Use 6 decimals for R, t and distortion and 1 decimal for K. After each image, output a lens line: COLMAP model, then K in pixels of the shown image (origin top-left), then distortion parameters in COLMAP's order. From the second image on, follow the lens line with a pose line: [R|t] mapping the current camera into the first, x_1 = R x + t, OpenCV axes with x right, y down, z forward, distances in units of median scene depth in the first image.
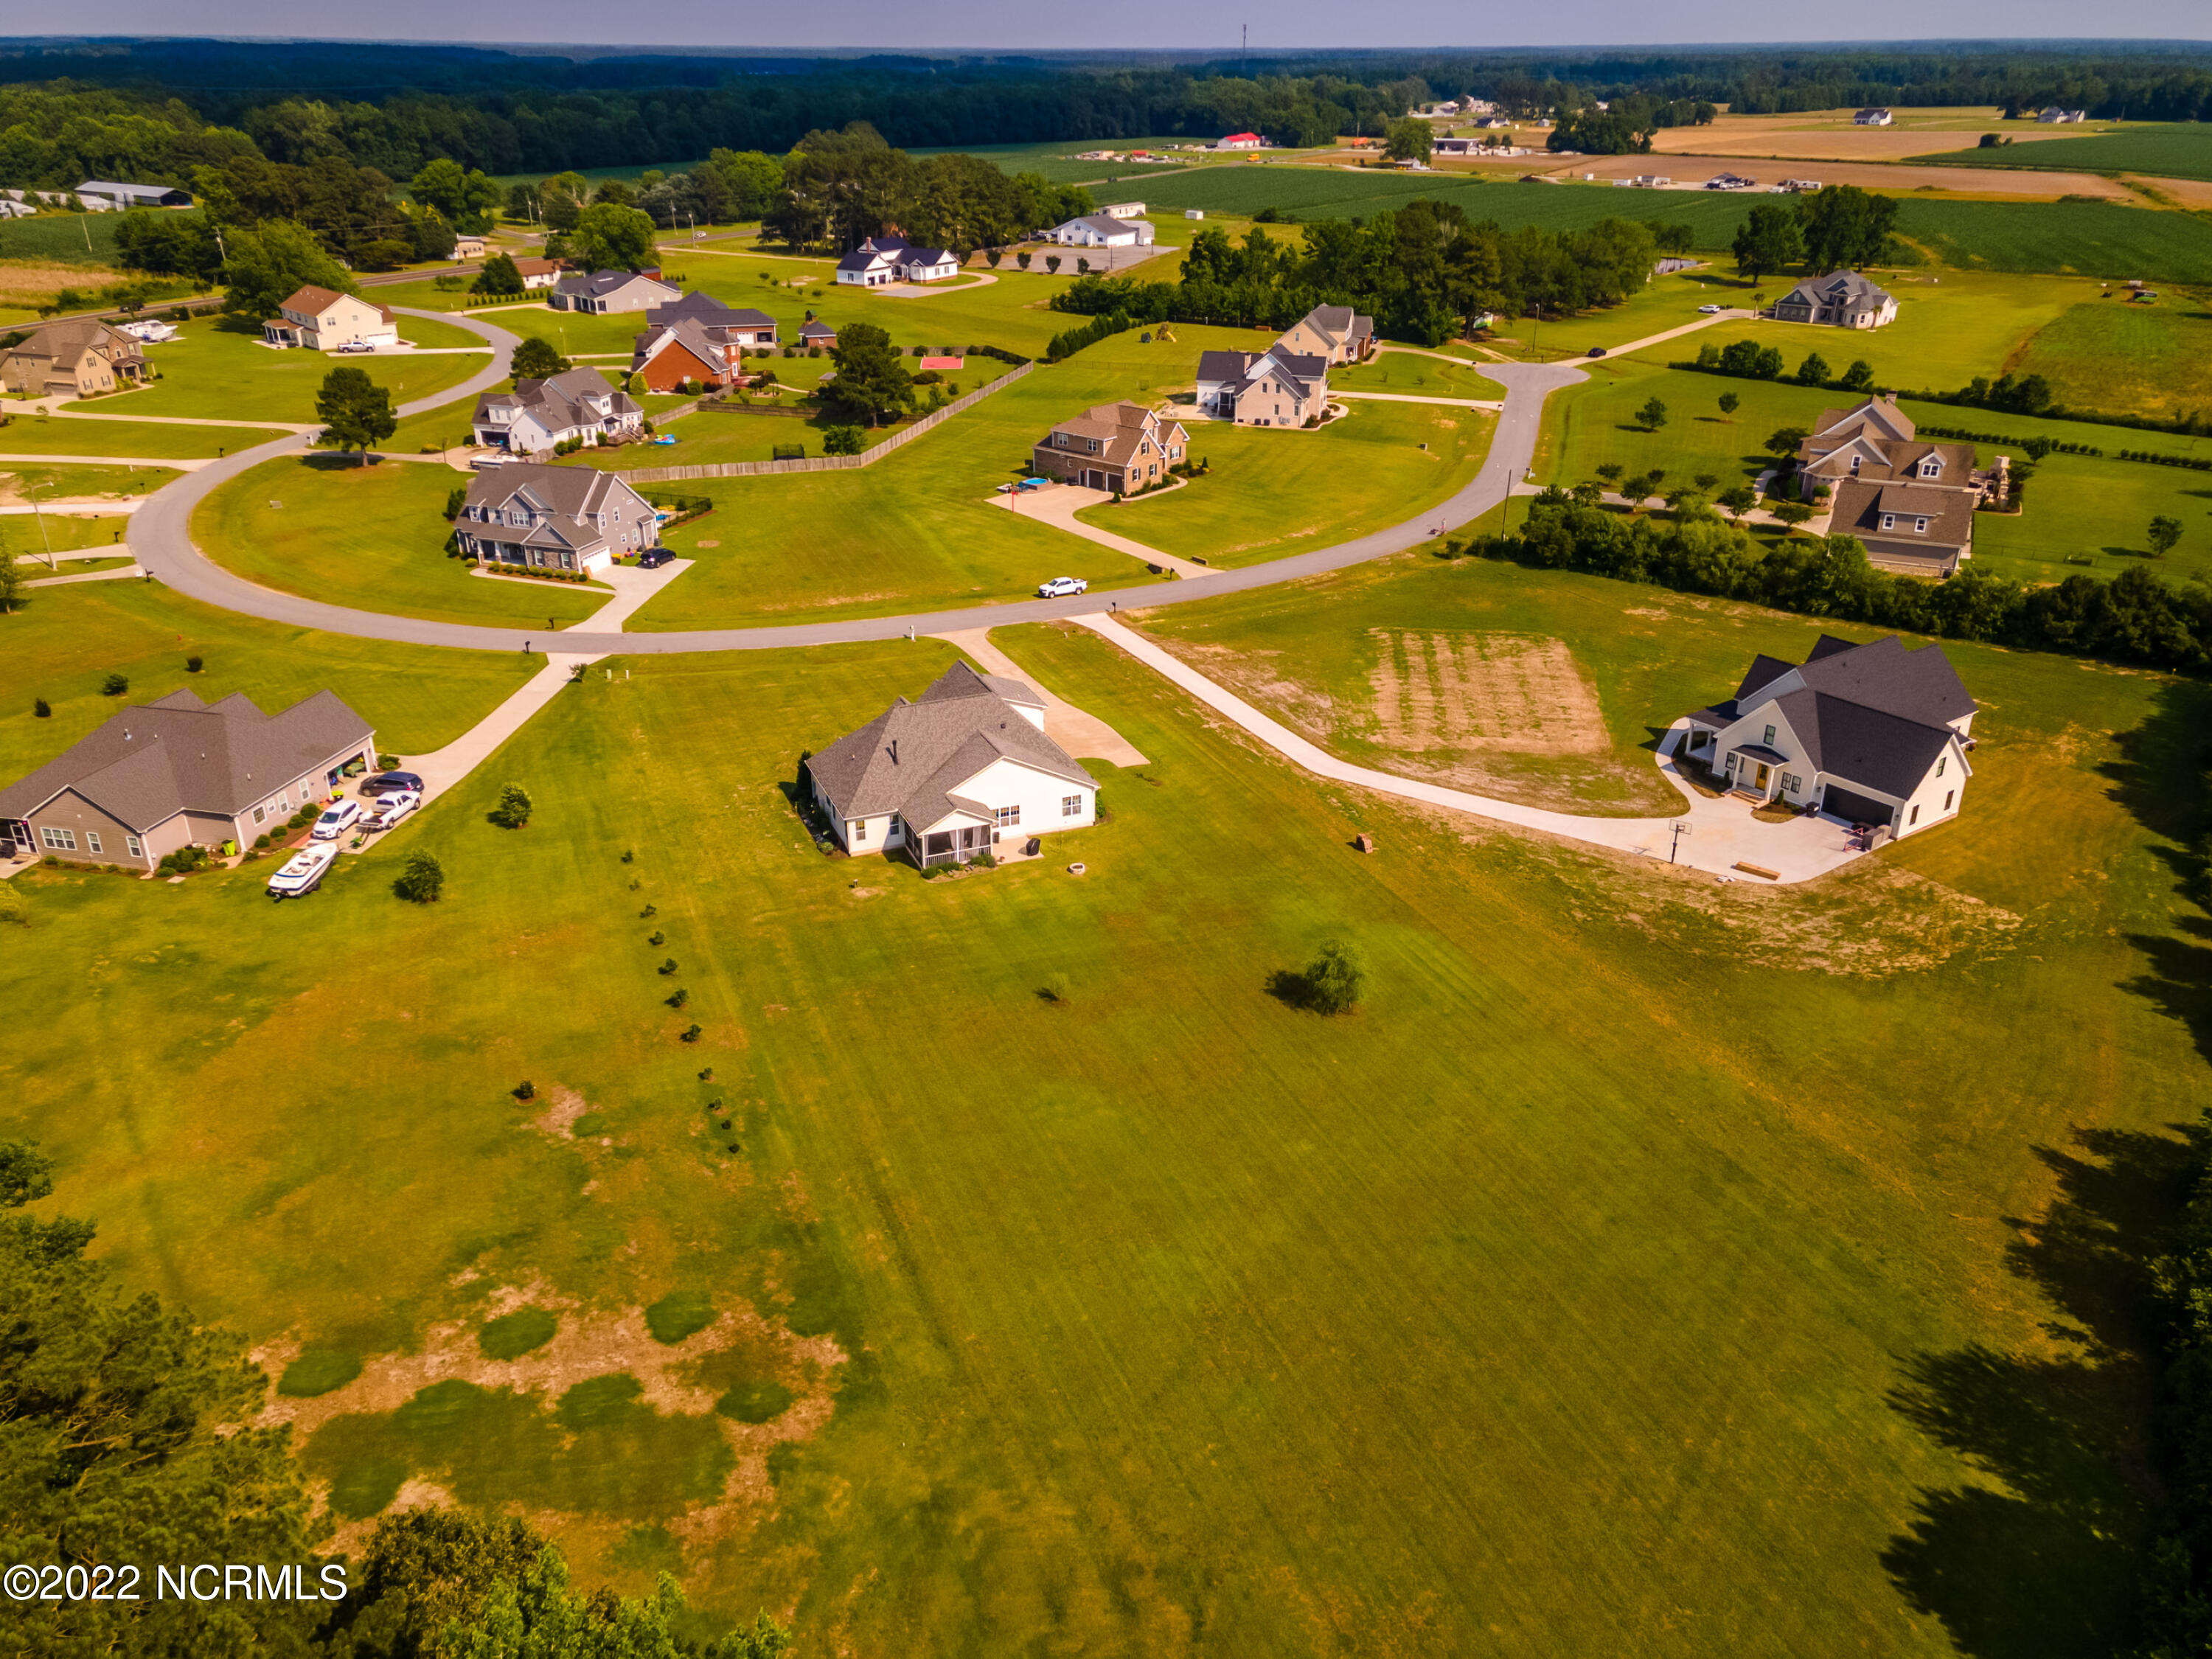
lens RADIAL K [[1610.3, 0, 1106.0], [0, 1610.3, 829.5], [0, 0, 1]] dist [0.048369, 0.005320]
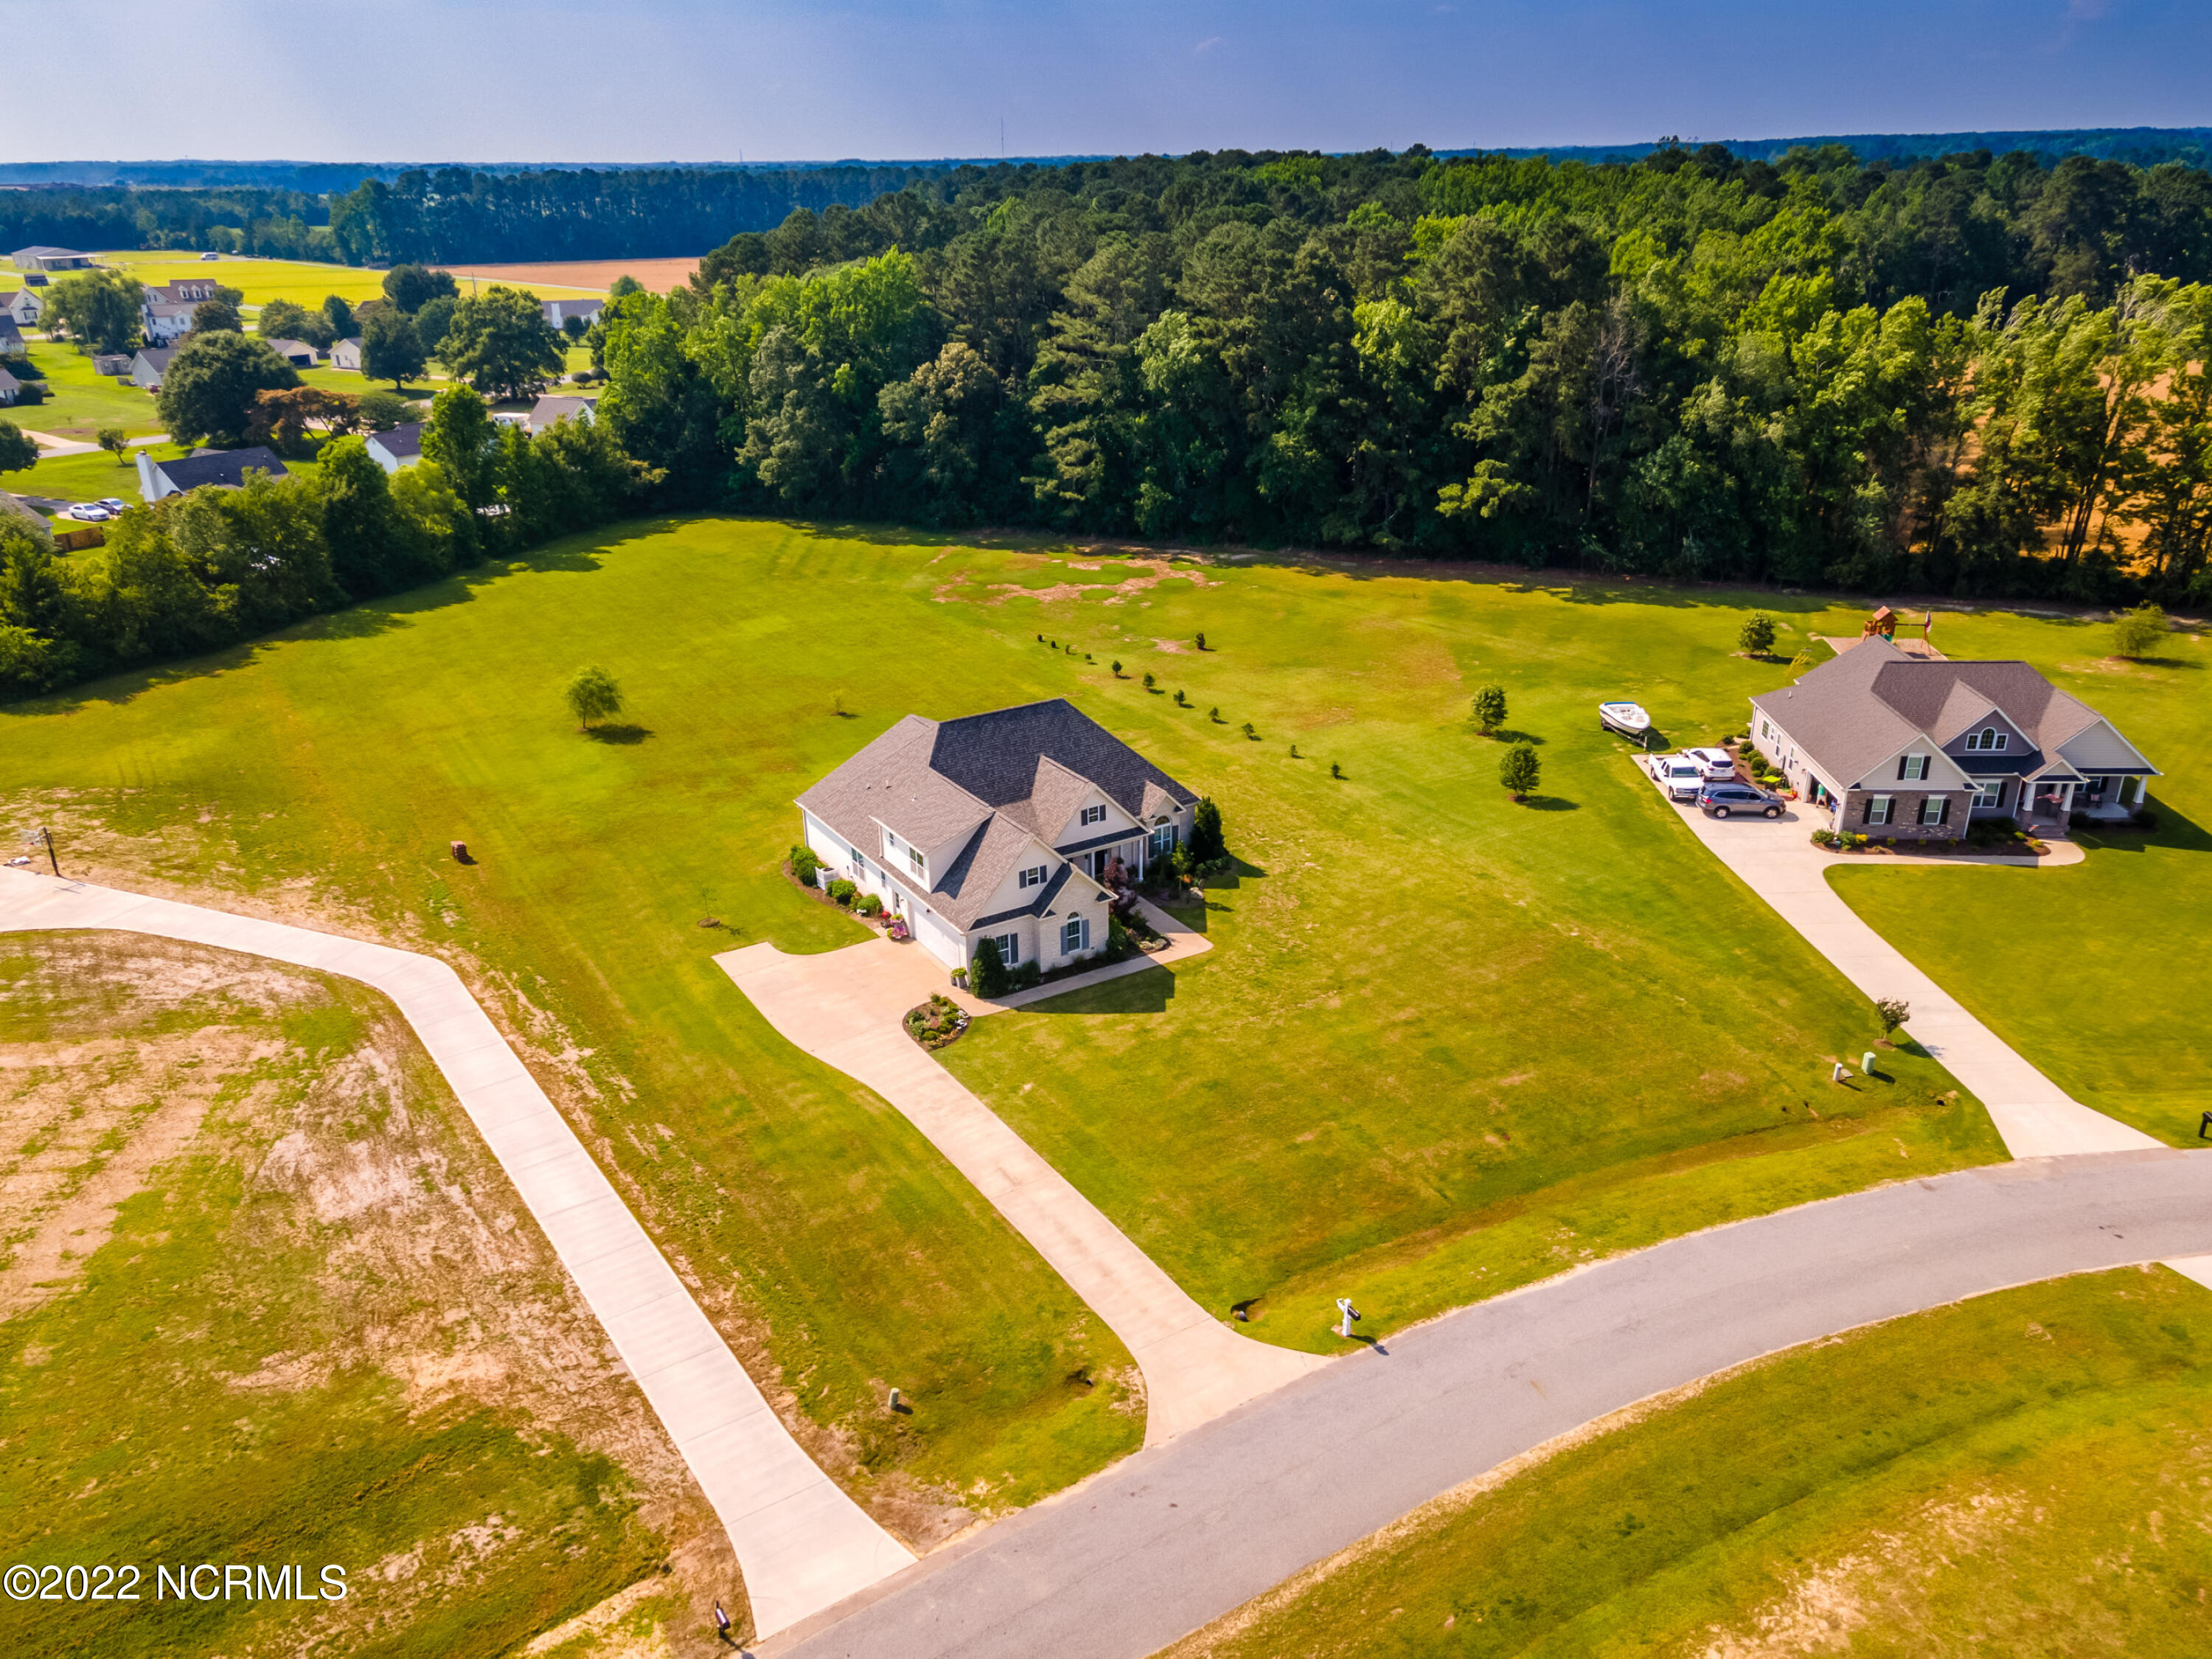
lens RADIAL K [[1610.3, 0, 1106.0], [0, 1610.3, 829.5], [0, 0, 1]] dist [0.048369, 0.005320]
pose [[-0.986128, 0.071335, -0.149874, -0.031602], [-0.063557, 0.671842, 0.737963, -0.525551], [0.153334, 0.737252, -0.657988, 1.350328]]
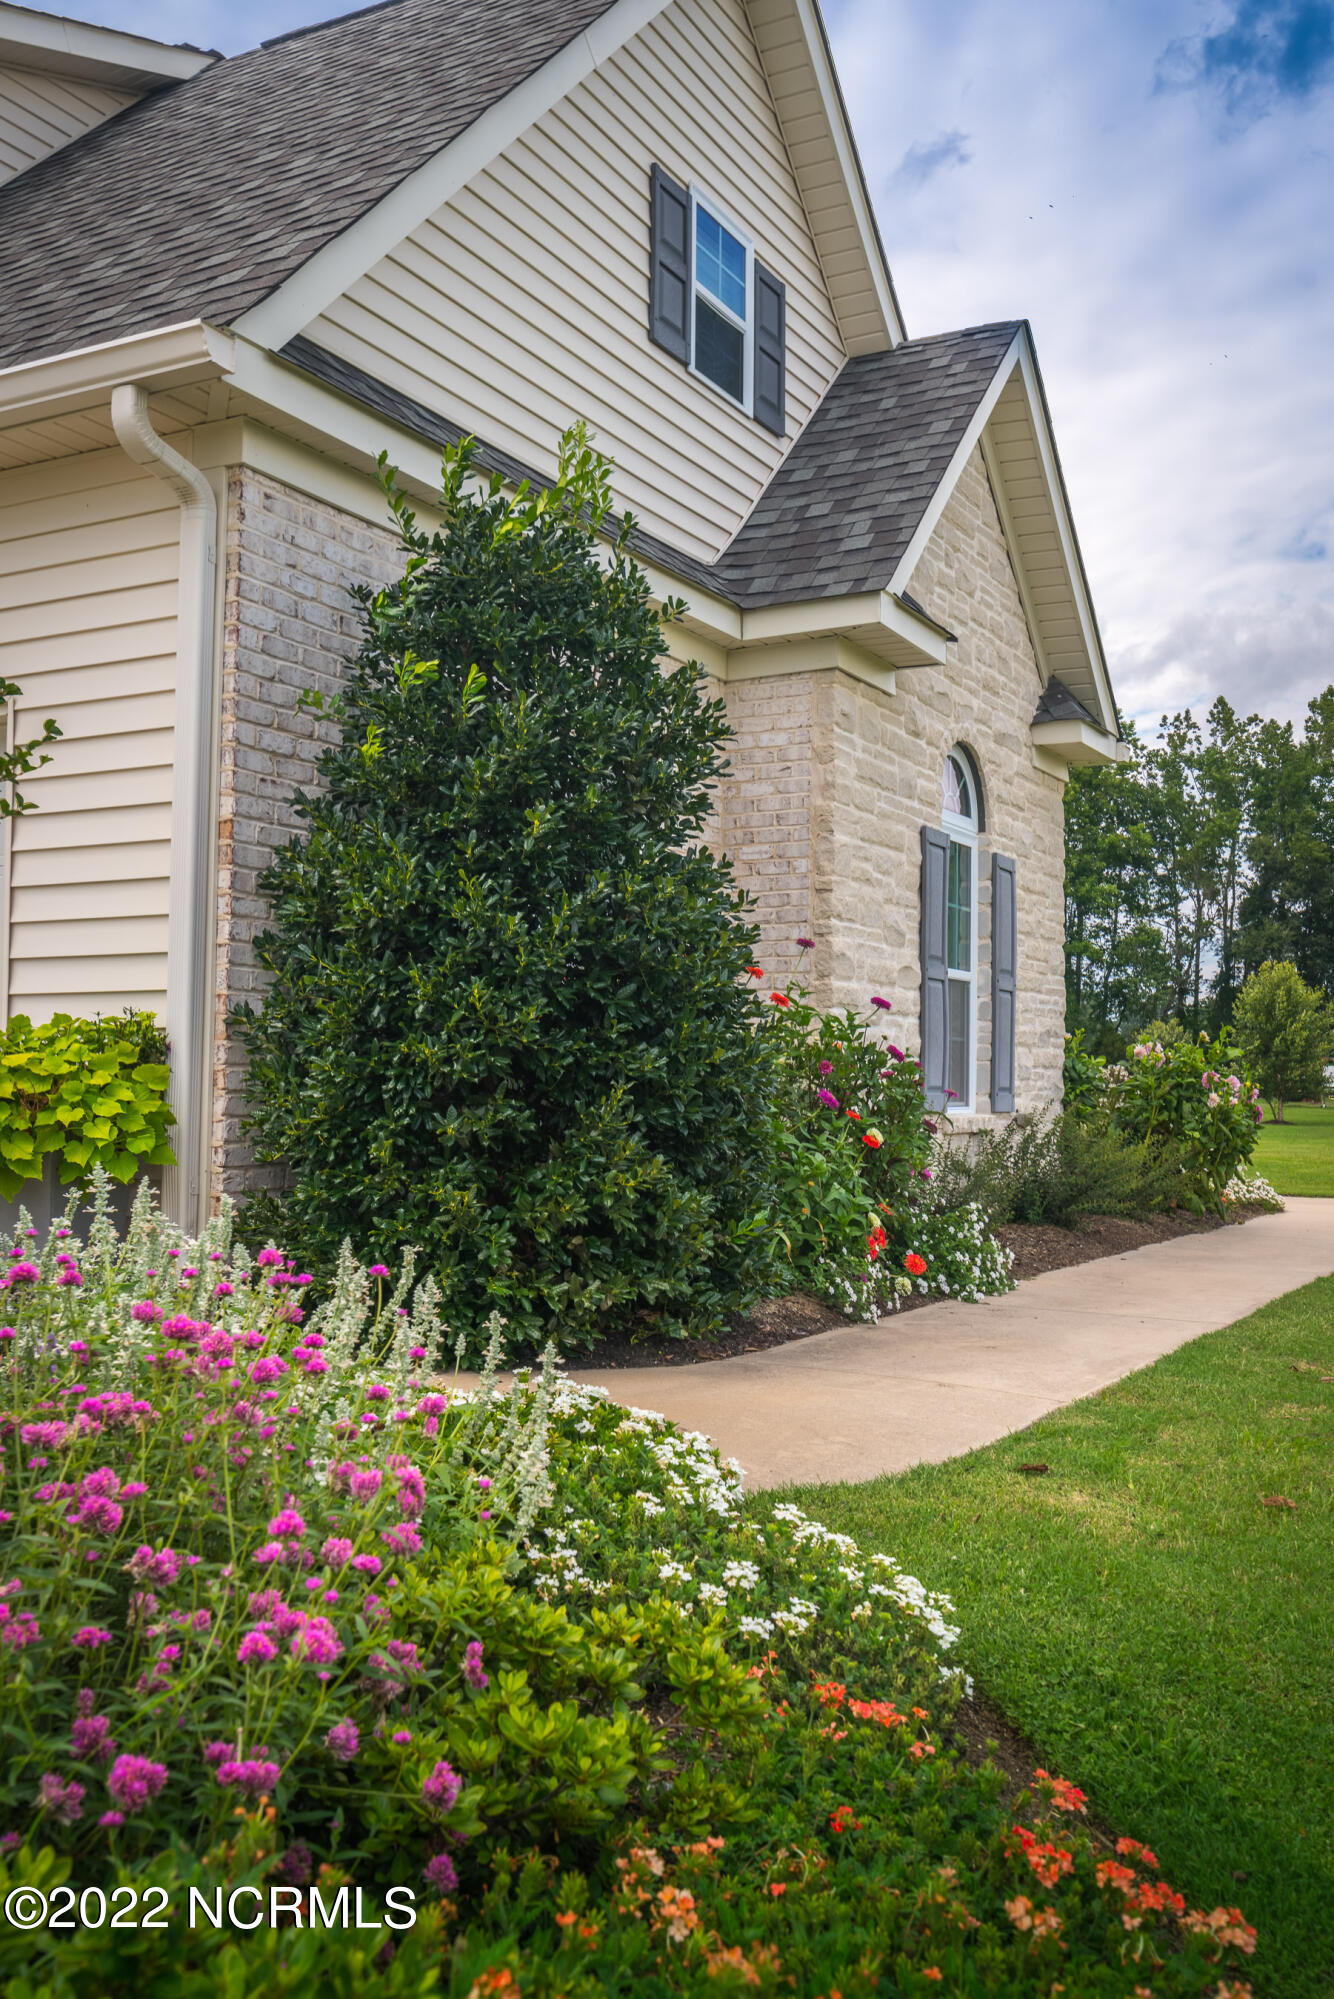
lens RADIAL K [[1742.6, 0, 667.0], [0, 1742.6, 999.5], [0, 0, 1]] dist [0.066320, -0.000271]
pose [[-0.782977, -0.038811, -0.620839, -0.047533], [-0.280742, 0.912672, 0.297006, -0.086349], [0.555095, 0.406845, -0.725498, 1.042239]]
